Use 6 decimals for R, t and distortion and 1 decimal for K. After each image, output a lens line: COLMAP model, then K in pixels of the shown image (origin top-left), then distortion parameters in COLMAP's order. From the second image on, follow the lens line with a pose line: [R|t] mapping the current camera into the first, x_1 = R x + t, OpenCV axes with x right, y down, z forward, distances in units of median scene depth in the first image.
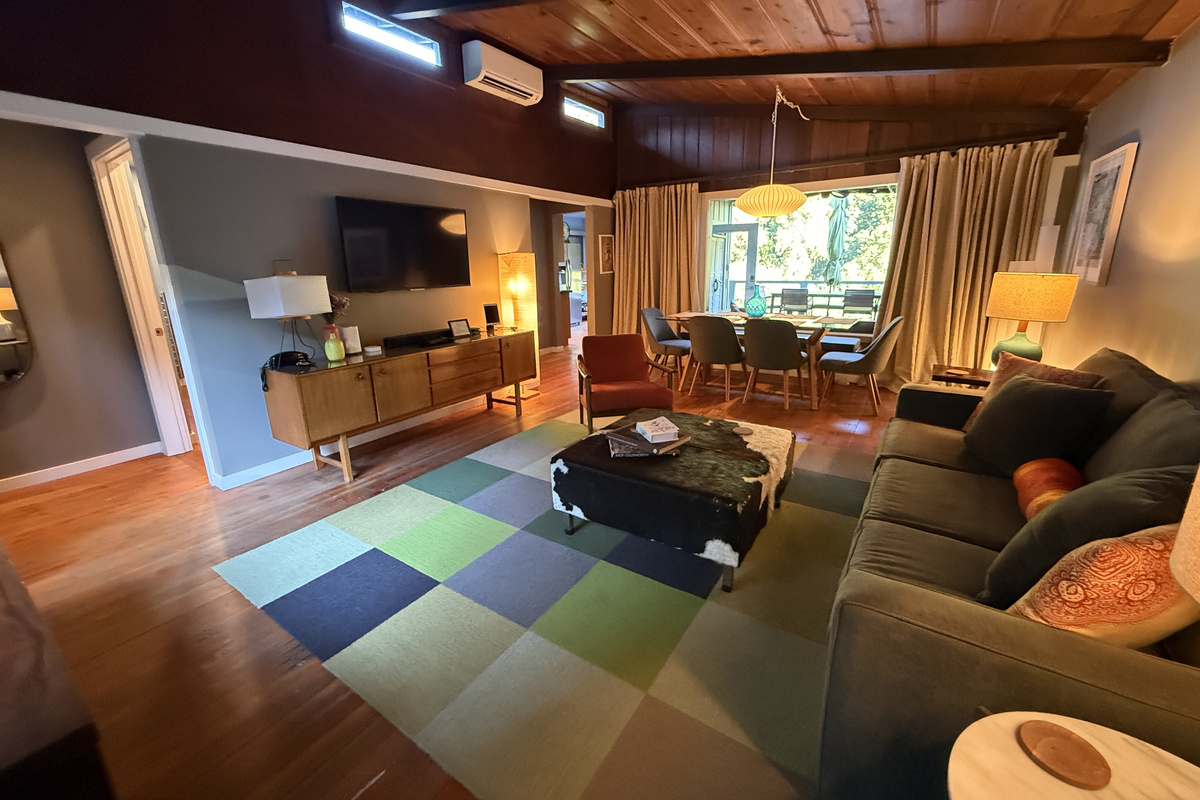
lens RADIAL K [[473.7, 0, 603.4], [0, 473.7, 388.2], [0, 0, 1]] dist [-0.001593, -0.000503]
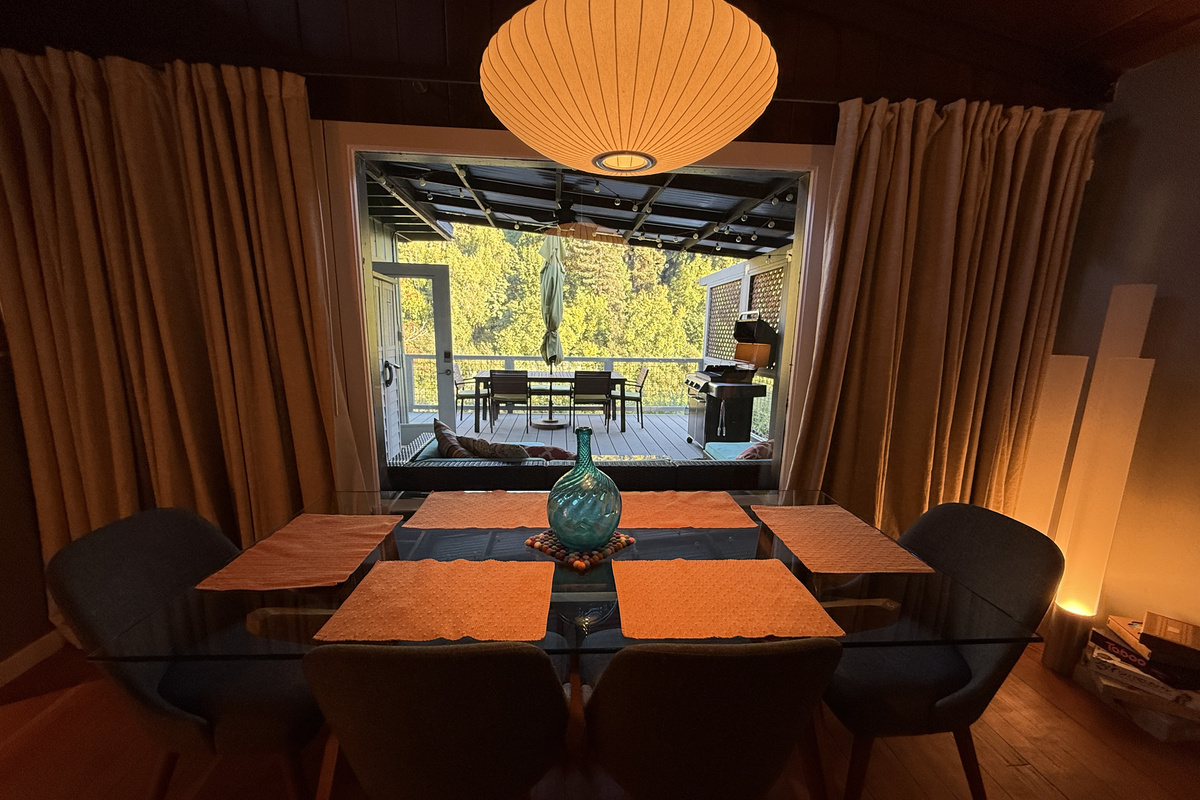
lens RADIAL K [[473.7, 0, 595.4], [0, 473.7, 428.9], [0, 0, 1]] dist [-0.001593, -0.000503]
pose [[0.790944, -0.095642, 0.604368, 0.140837], [0.123821, 0.992292, -0.005014, -0.179217], [-0.599230, 0.078799, 0.796689, 0.652751]]
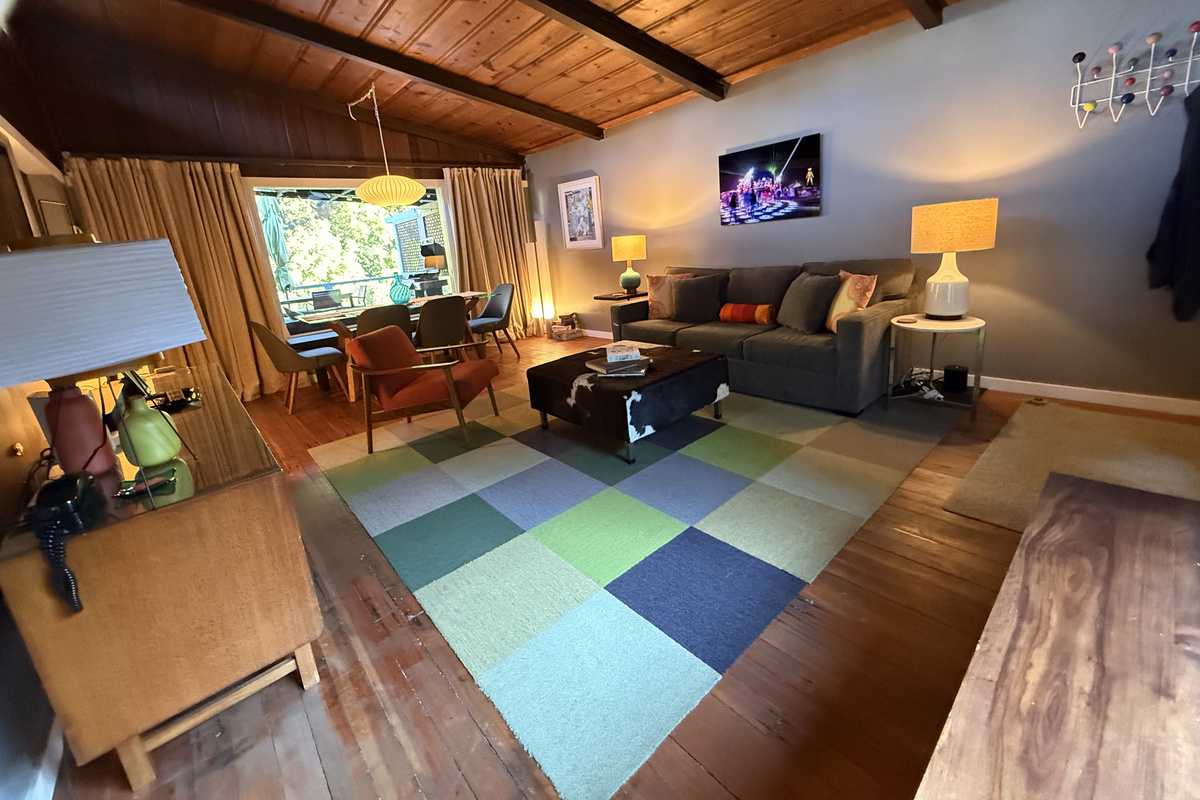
lens RADIAL K [[473.7, 0, 590.7], [0, 473.7, 352.1], [0, 0, 1]] dist [-0.001593, -0.000503]
pose [[0.274494, -0.222012, 0.935609, -0.451101], [0.325562, 0.936977, 0.126822, -0.042812], [-0.904800, 0.269787, 0.329473, 0.280422]]
